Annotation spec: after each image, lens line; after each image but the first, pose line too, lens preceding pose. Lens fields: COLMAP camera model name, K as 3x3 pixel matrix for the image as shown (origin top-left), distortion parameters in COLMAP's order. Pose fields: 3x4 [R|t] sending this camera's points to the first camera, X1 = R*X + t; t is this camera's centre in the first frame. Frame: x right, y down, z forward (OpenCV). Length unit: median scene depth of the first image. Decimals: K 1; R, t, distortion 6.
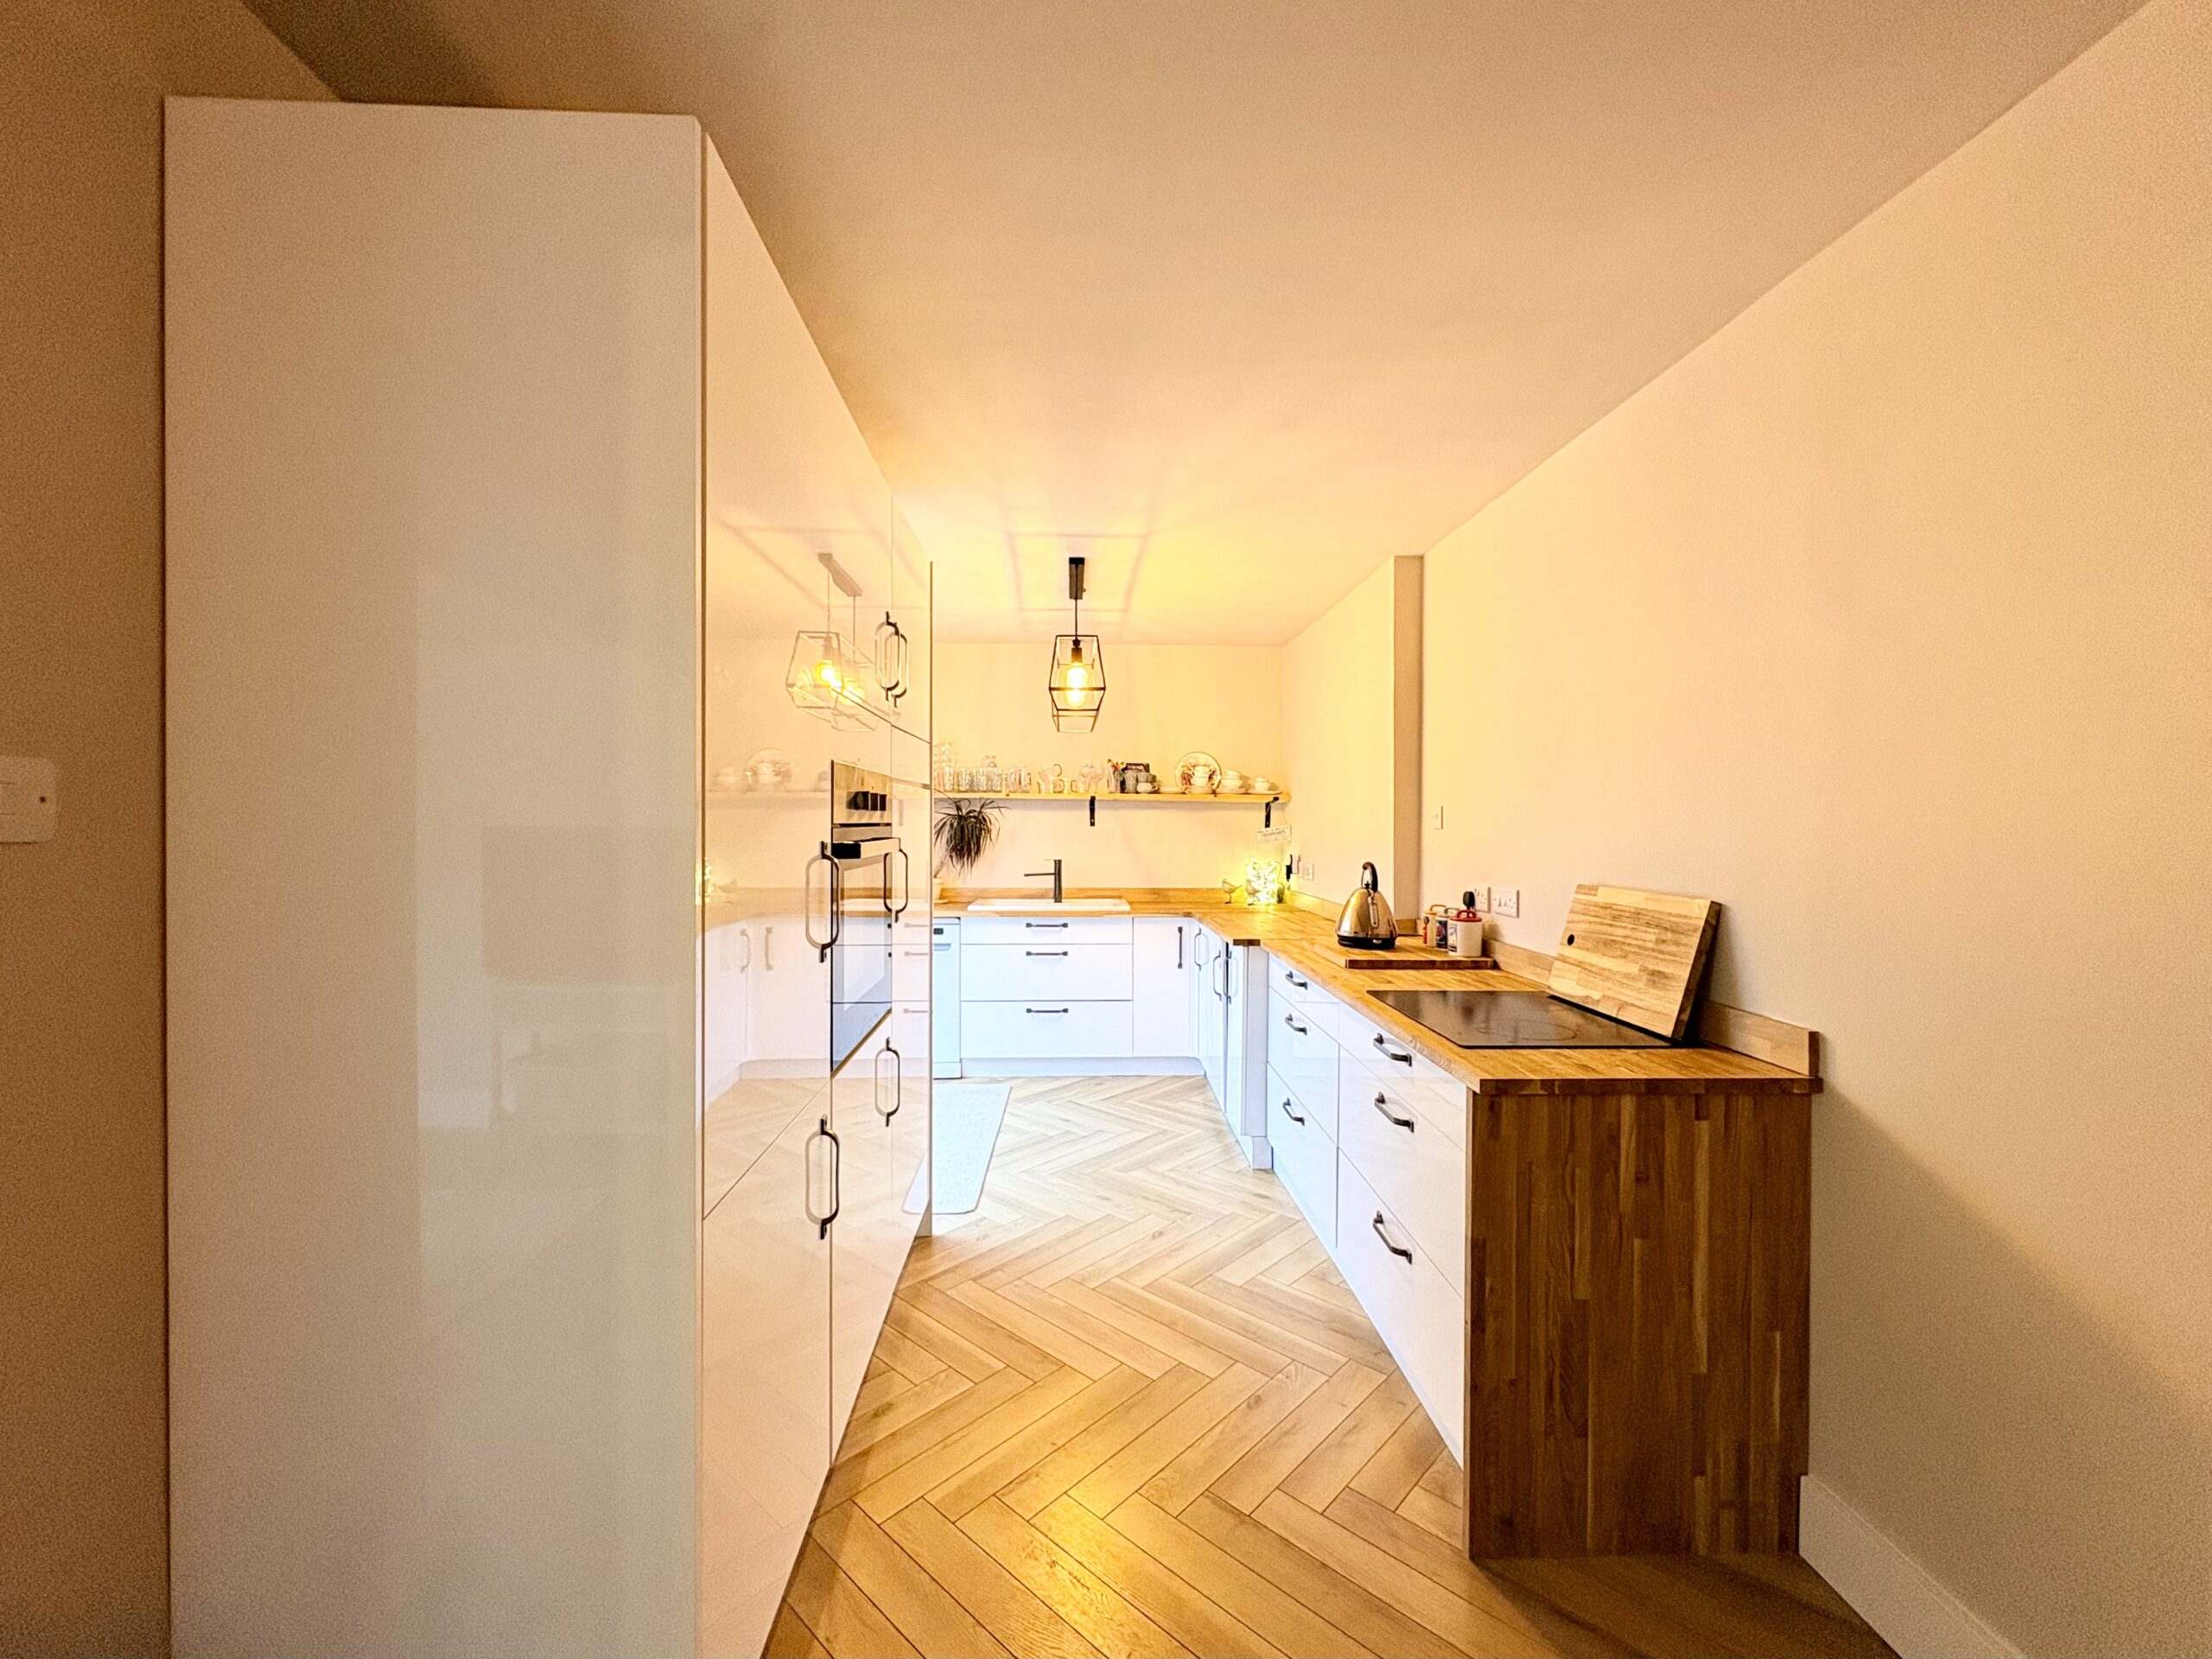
lens RADIAL K [[899.1, 0, 1105.7], [0, 899.1, 828.2], [0, 0, 1]] dist [0.000384, 0.000006]
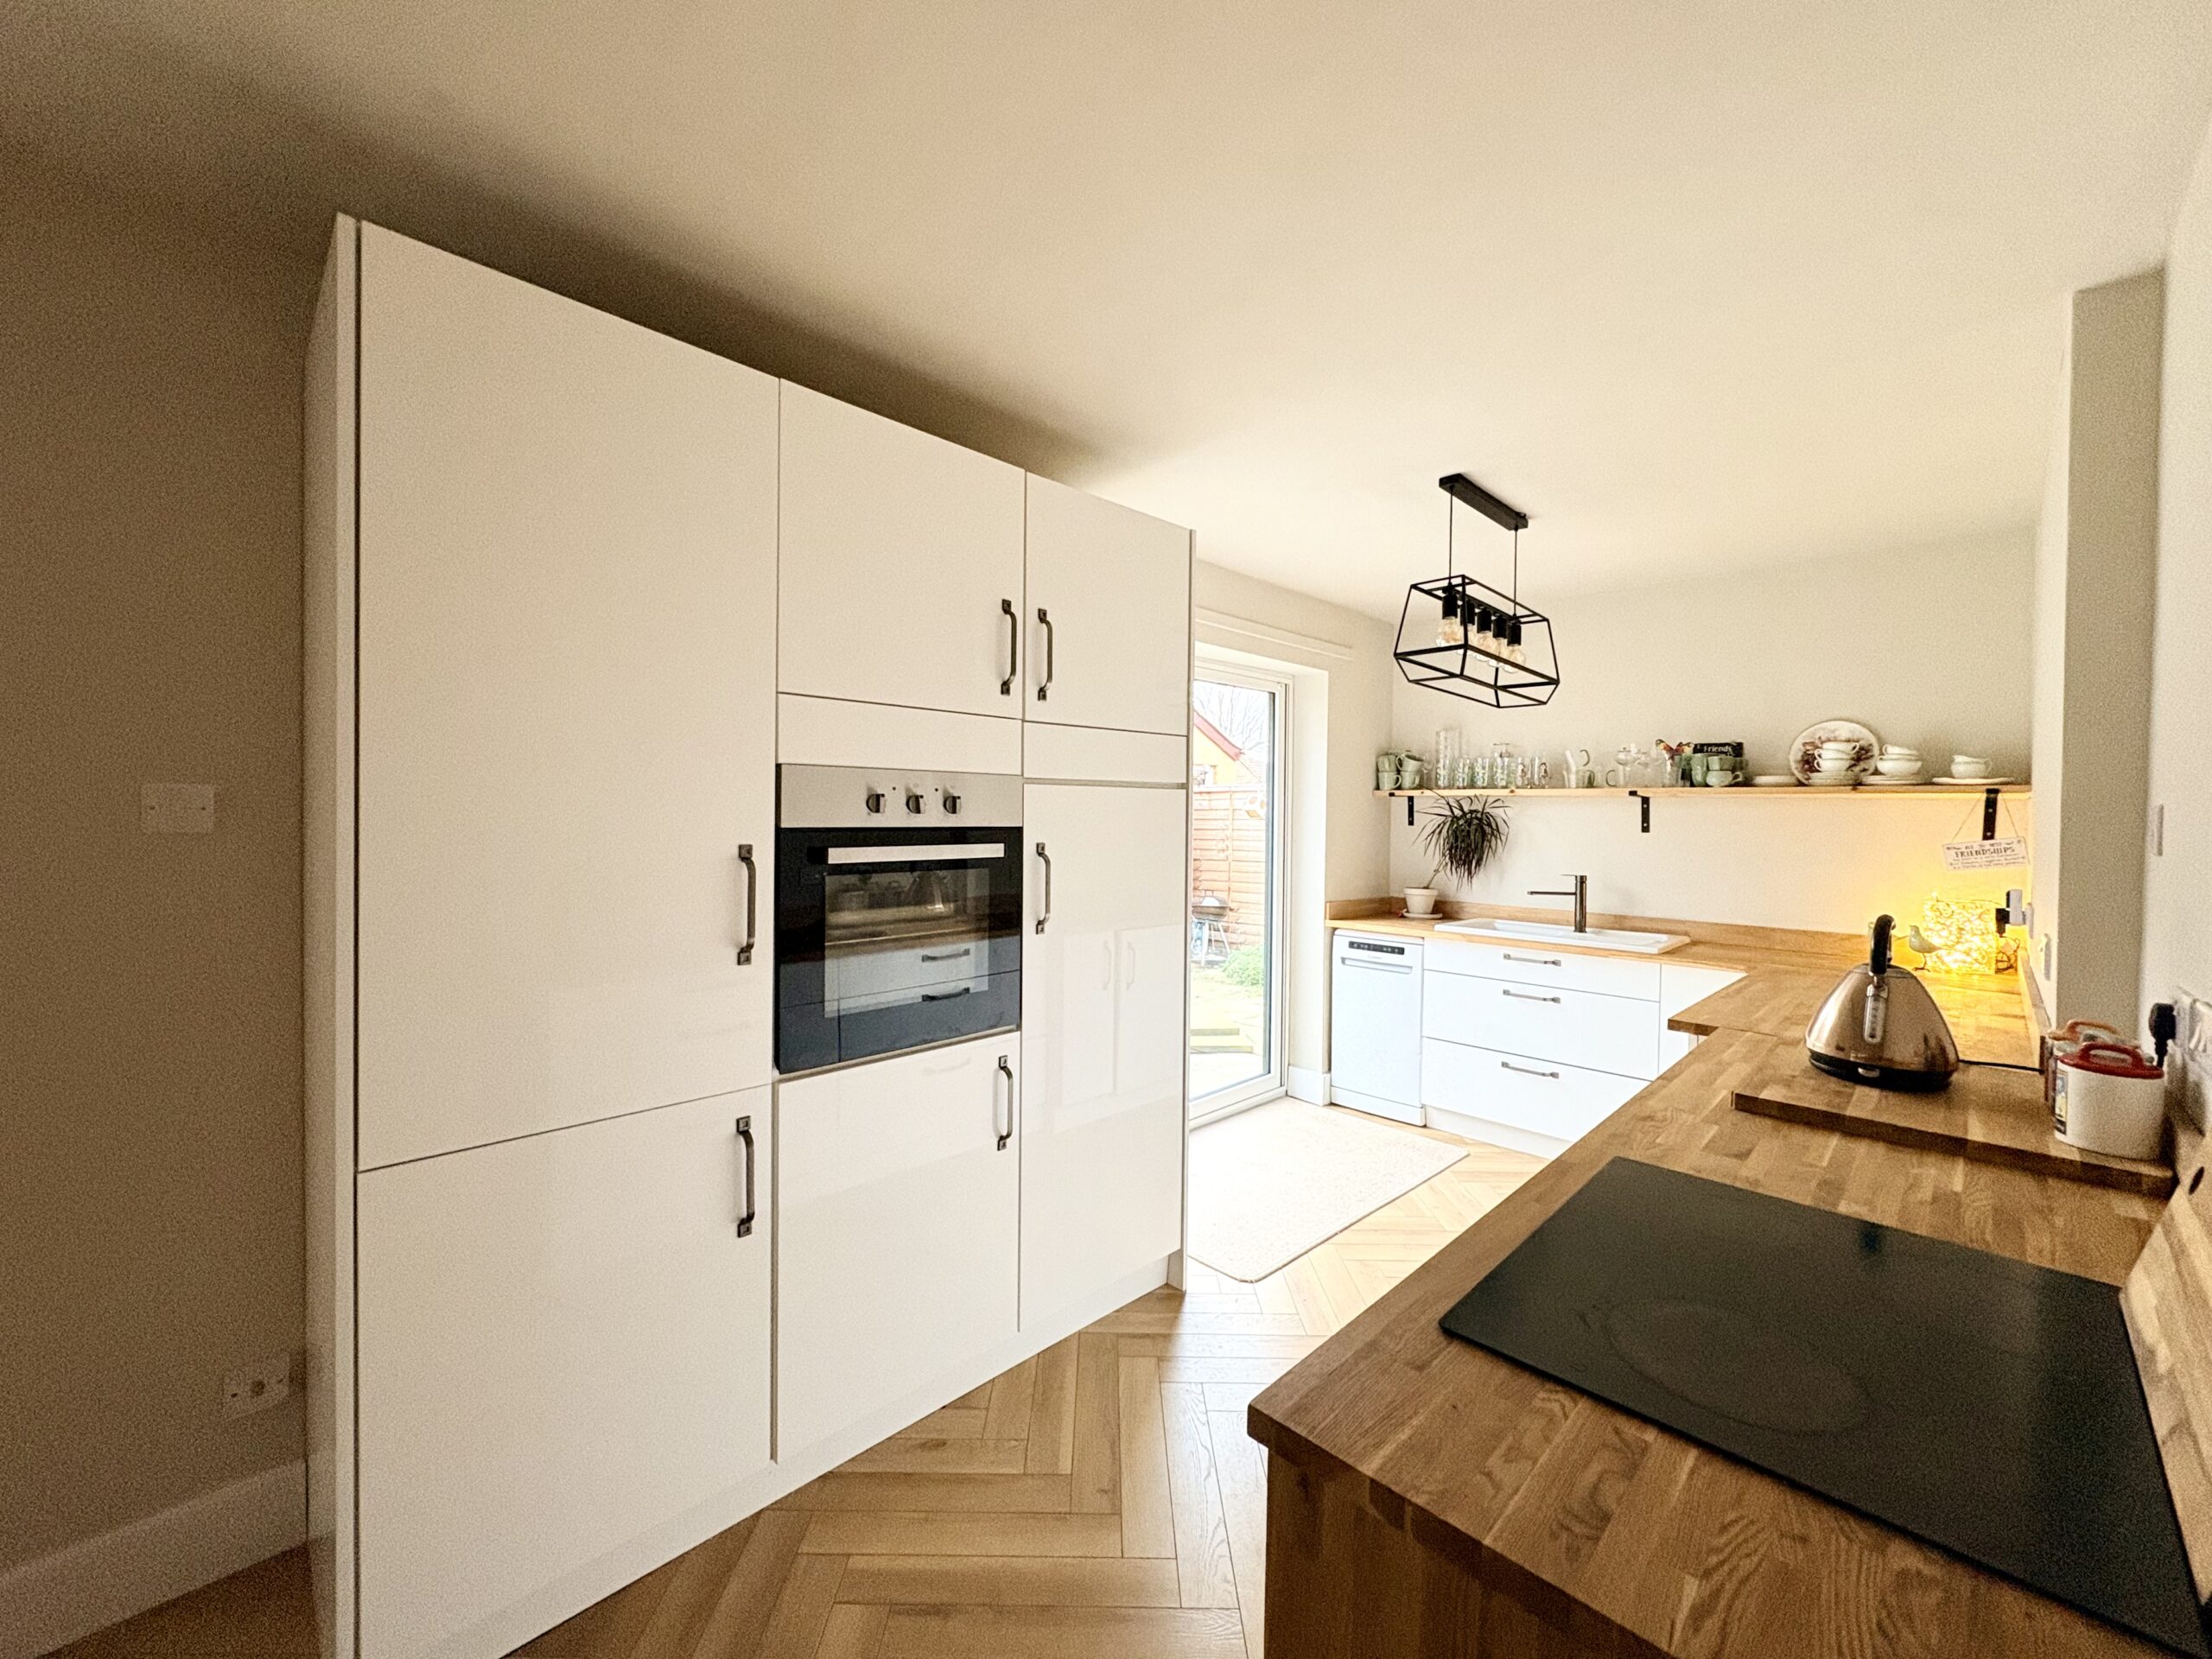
lens RADIAL K [[875.5, 0, 1107.5], [0, 875.5, 824.9], [0, 0, 1]] dist [-0.000091, -0.000085]
pose [[0.674310, 0.013628, -0.738323, 0.223364], [-0.013462, 0.999890, 0.006162, -0.007002], [0.738326, 0.005784, 0.674420, 0.205113]]
